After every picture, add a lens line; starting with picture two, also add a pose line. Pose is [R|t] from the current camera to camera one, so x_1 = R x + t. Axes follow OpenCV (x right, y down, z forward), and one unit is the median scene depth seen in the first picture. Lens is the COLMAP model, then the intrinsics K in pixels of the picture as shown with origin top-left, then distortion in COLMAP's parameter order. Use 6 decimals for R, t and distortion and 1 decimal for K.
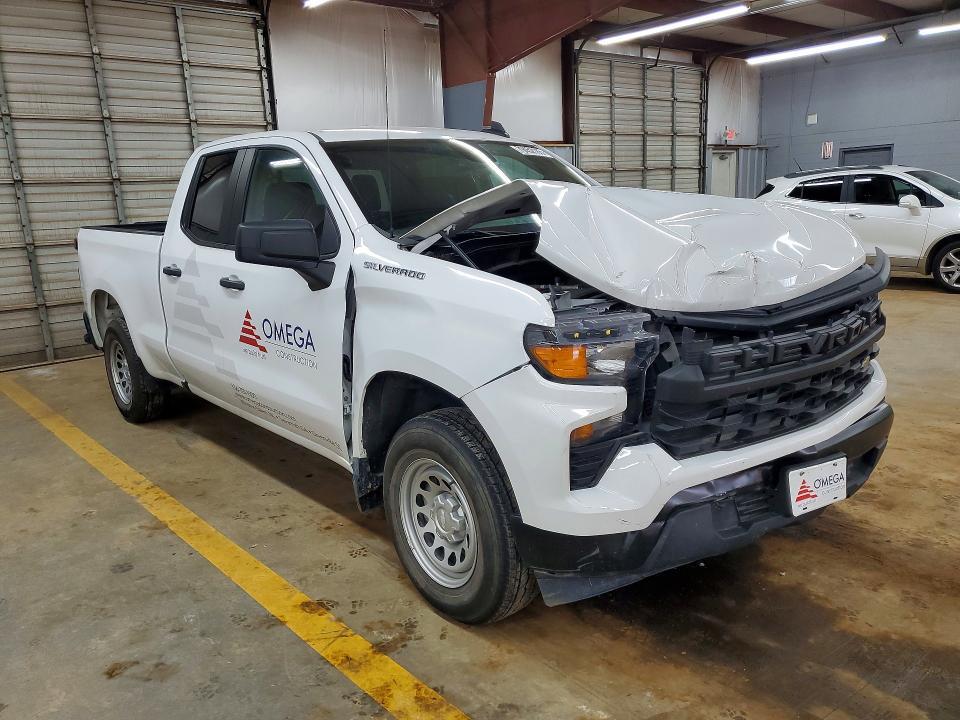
lens RADIAL K [[744.8, 0, 474.4], [0, 744.8, 352.9], [0, 0, 1]] dist [0.014806, 0.000688]
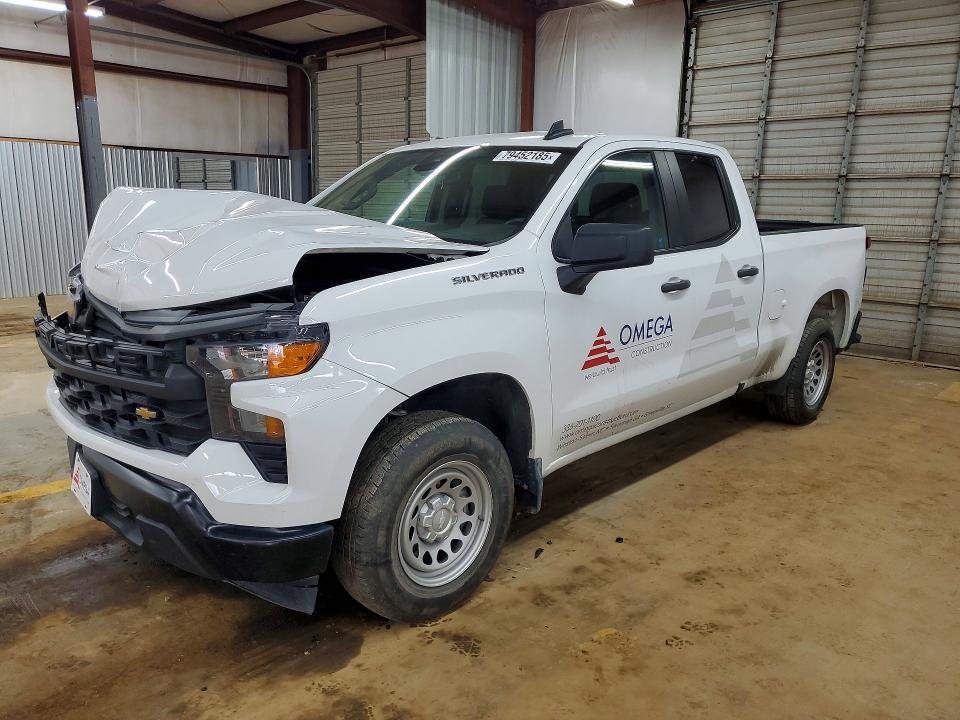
lens RADIAL K [[744.8, 0, 474.0], [0, 744.8, 368.3], [0, 0, 1]] dist [0.014806, 0.000688]
pose [[0.122041, 0.263914, -0.956794, 0.500172], [-0.227868, 0.945701, 0.231789, -0.118907], [0.966014, 0.189735, 0.175552, 0.437495]]
